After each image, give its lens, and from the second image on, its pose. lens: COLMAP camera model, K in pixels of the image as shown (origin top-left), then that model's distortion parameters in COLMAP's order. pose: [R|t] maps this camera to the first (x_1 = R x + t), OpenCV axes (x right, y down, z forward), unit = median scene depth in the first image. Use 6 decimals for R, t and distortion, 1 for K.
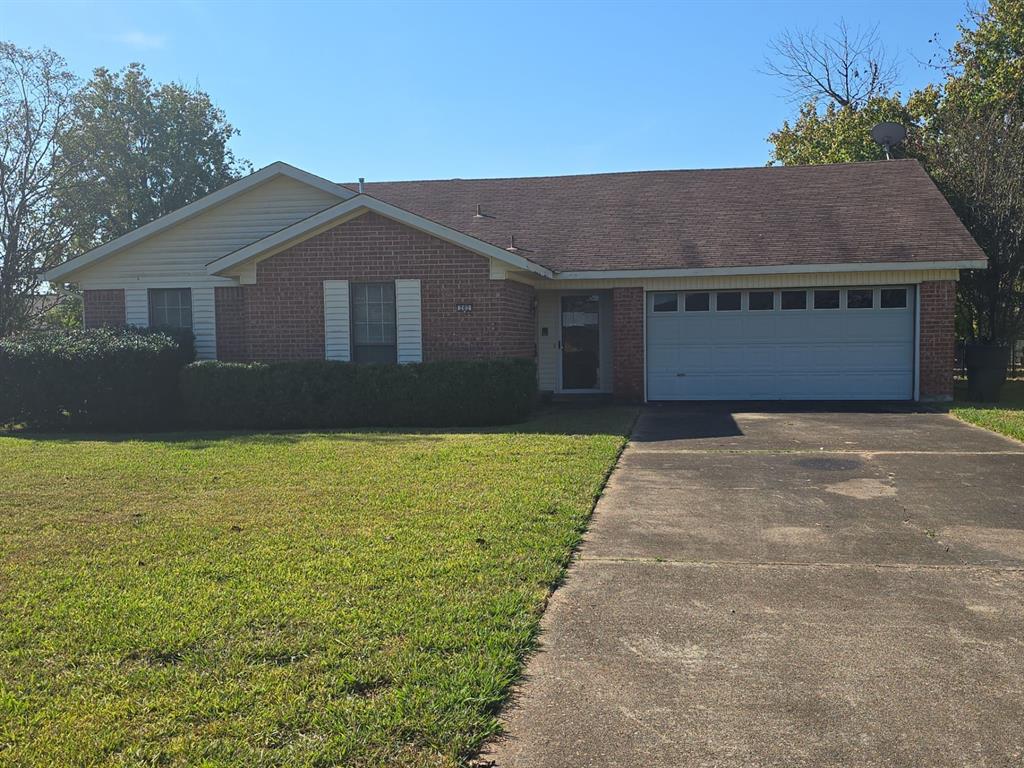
lens RADIAL K [[1127.8, 0, 518.3], [0, 1127.8, 386.9], [0, 0, 1]] dist [0.062445, 0.000000]
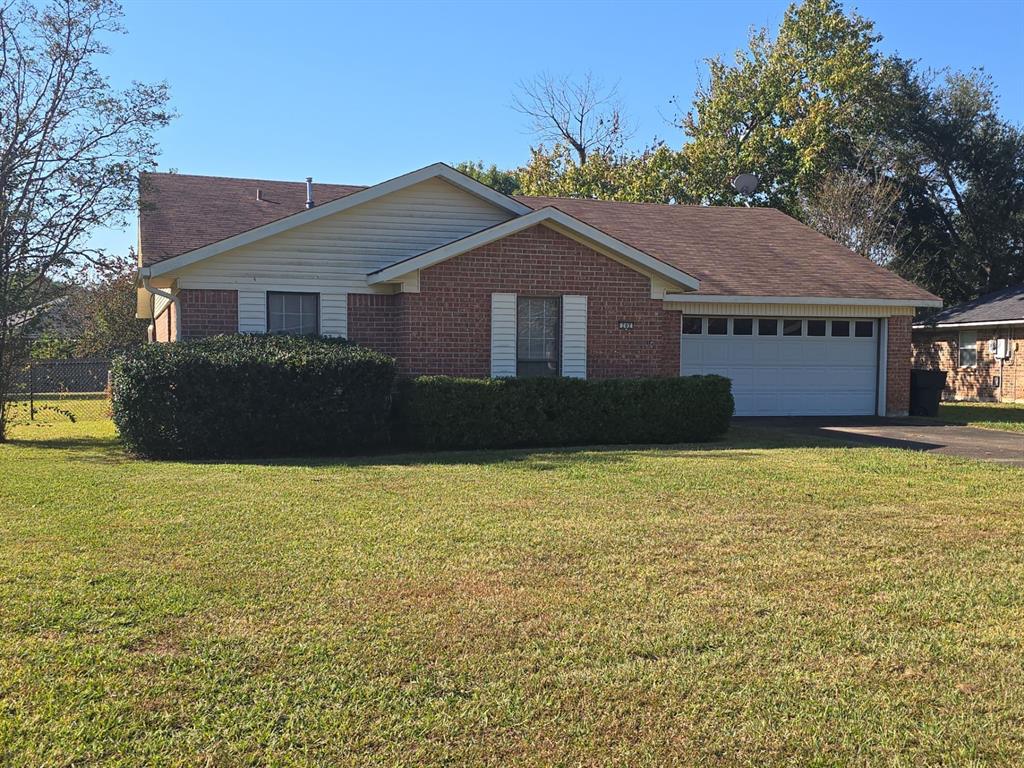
lens RADIAL K [[1127.8, 0, 520.5], [0, 1127.8, 388.6], [0, 0, 1]] dist [0.062445, 0.000000]
pose [[0.877739, 0.006493, 0.479095, -0.576583], [0.000705, 0.999890, -0.014844, 0.001141], [-0.479138, 0.013366, 0.877638, 0.146830]]
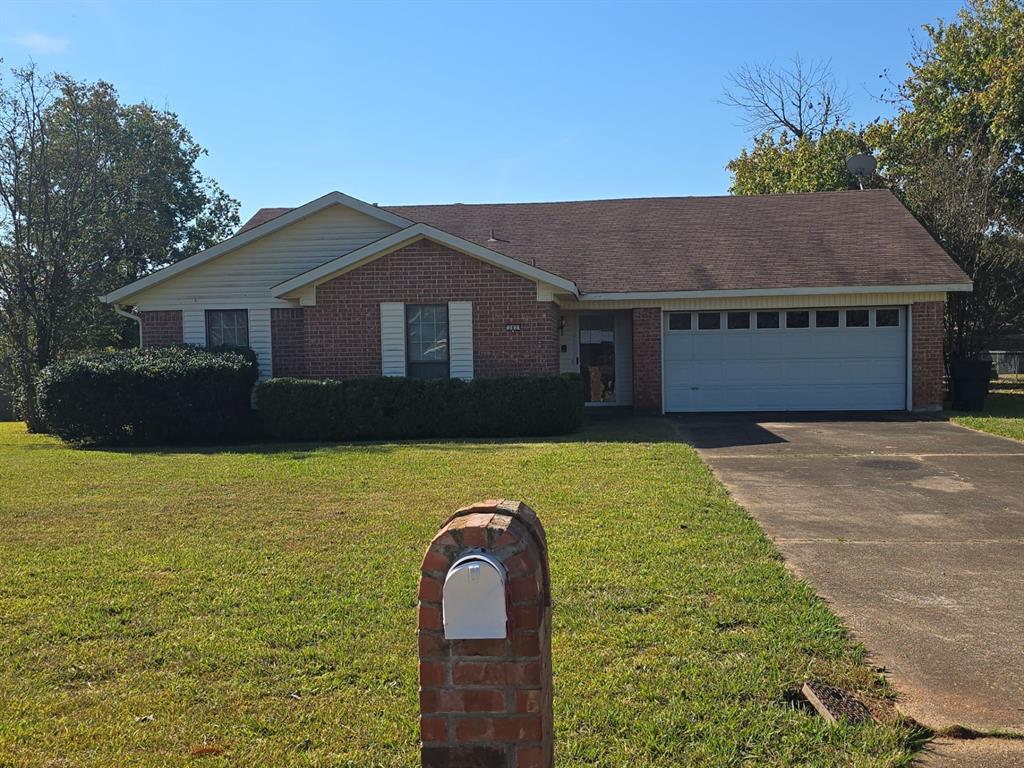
lens RADIAL K [[1127.8, 0, 515.1], [0, 1127.8, 387.5], [0, 0, 1]] dist [0.062445, 0.000000]
pose [[0.997130, -0.006033, 0.075472, -0.119827], [0.006969, 0.999902, -0.012148, 0.000578], [-0.075391, 0.012639, 0.997074, -0.074274]]
